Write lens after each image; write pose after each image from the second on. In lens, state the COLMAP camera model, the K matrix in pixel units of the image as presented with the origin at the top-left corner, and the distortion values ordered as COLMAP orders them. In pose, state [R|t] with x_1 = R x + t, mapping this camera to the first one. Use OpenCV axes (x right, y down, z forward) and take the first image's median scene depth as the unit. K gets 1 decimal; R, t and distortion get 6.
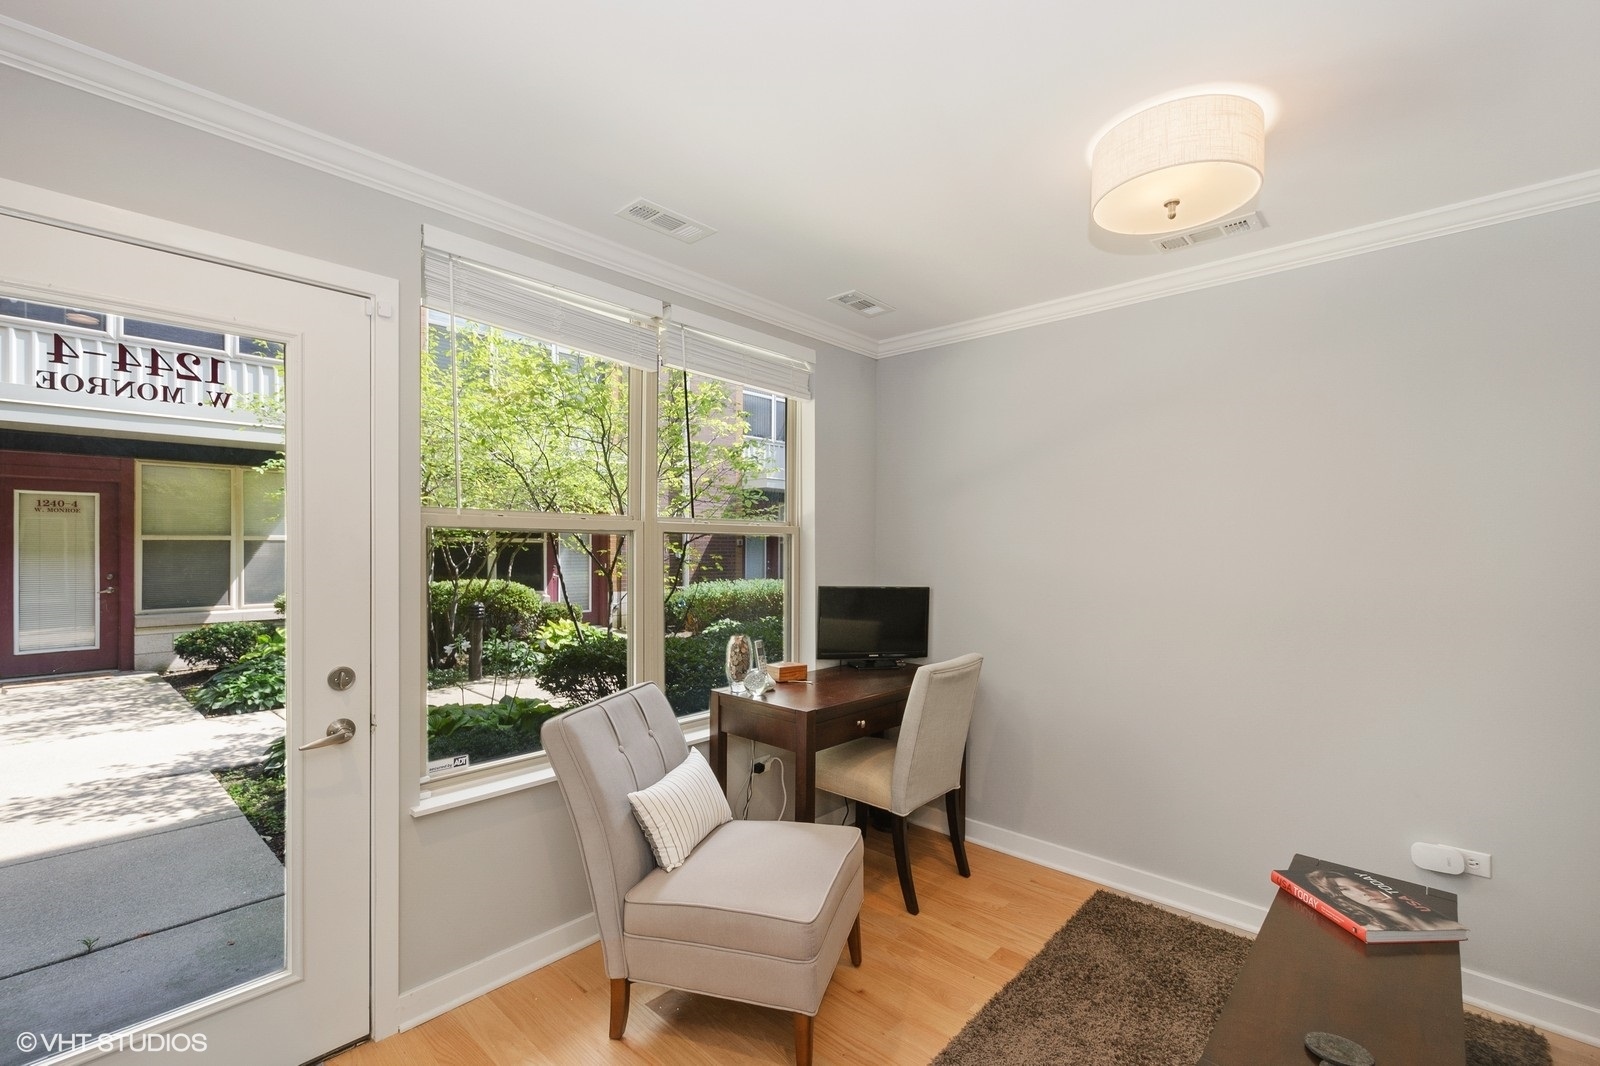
lens RADIAL K [[694.3, 0, 791.3], [0, 694.3, 535.0], [0, 0, 1]] dist [0.000276, 0.000259]
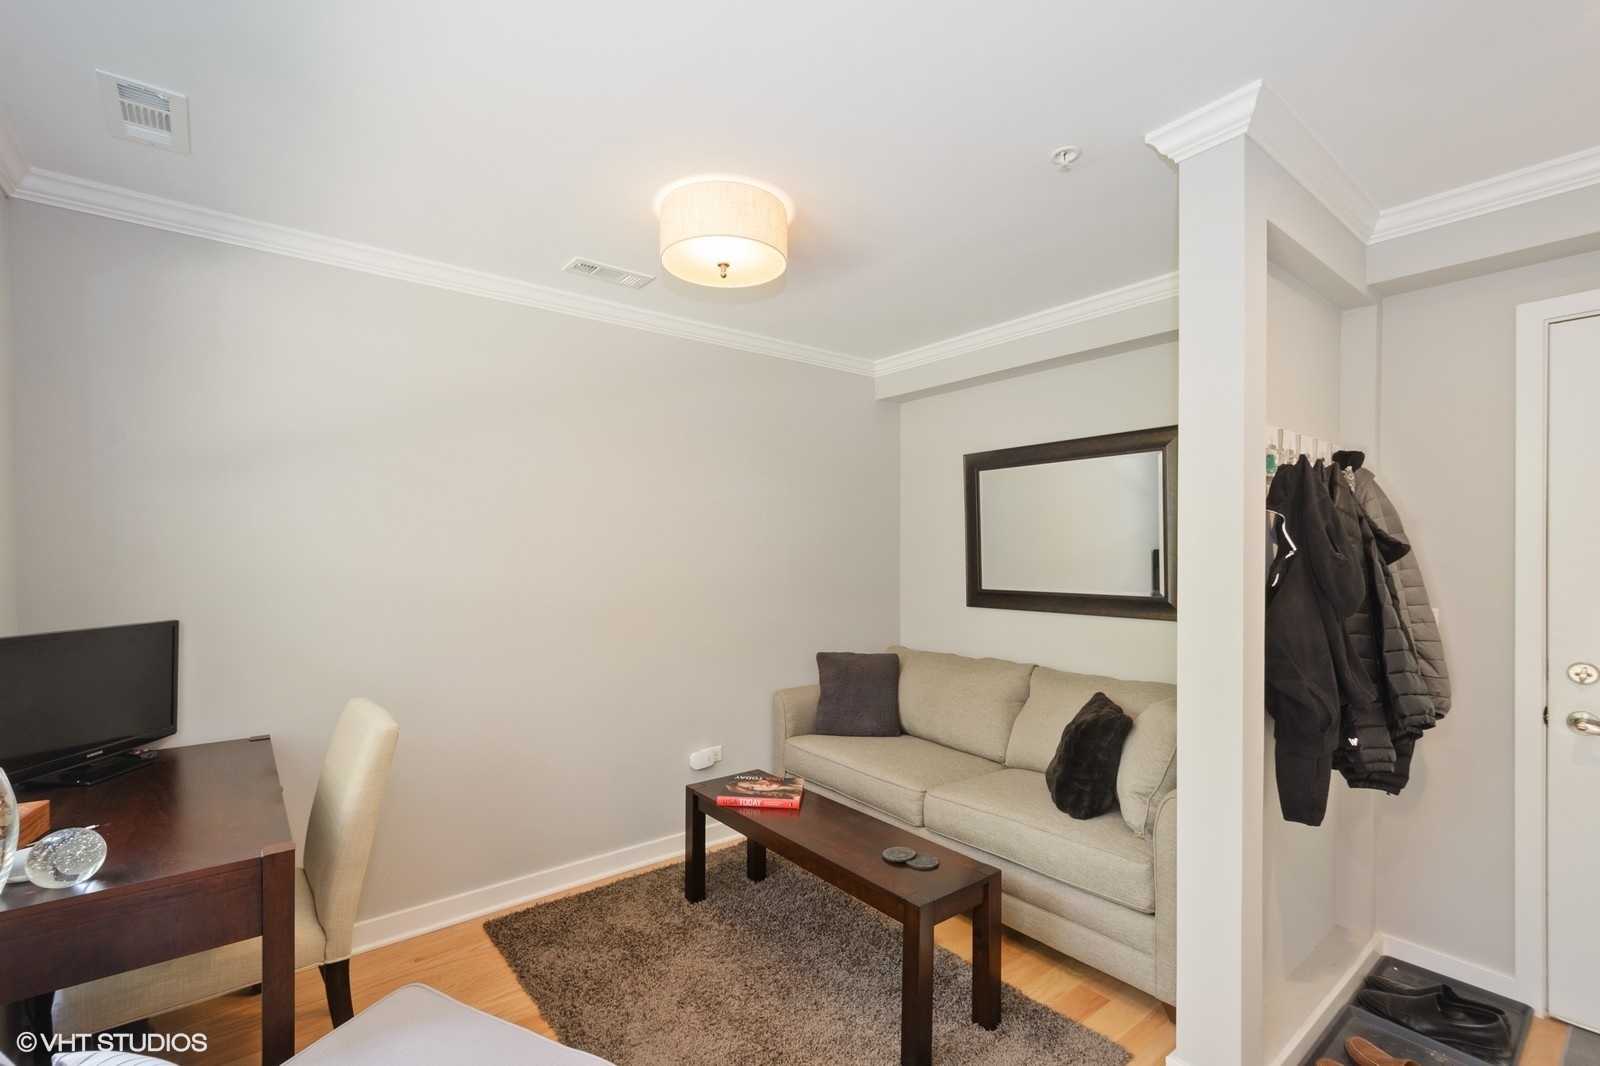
lens RADIAL K [[704.6, 0, 785.5], [0, 704.6, 557.4], [0, 0, 1]] dist [-0.002108, -0.000429]
pose [[0.155638, -0.013420, 0.987723, -0.616414], [-0.010602, 0.999827, 0.015255, 0.005074], [-0.987757, -0.012846, 0.155469, 0.680236]]
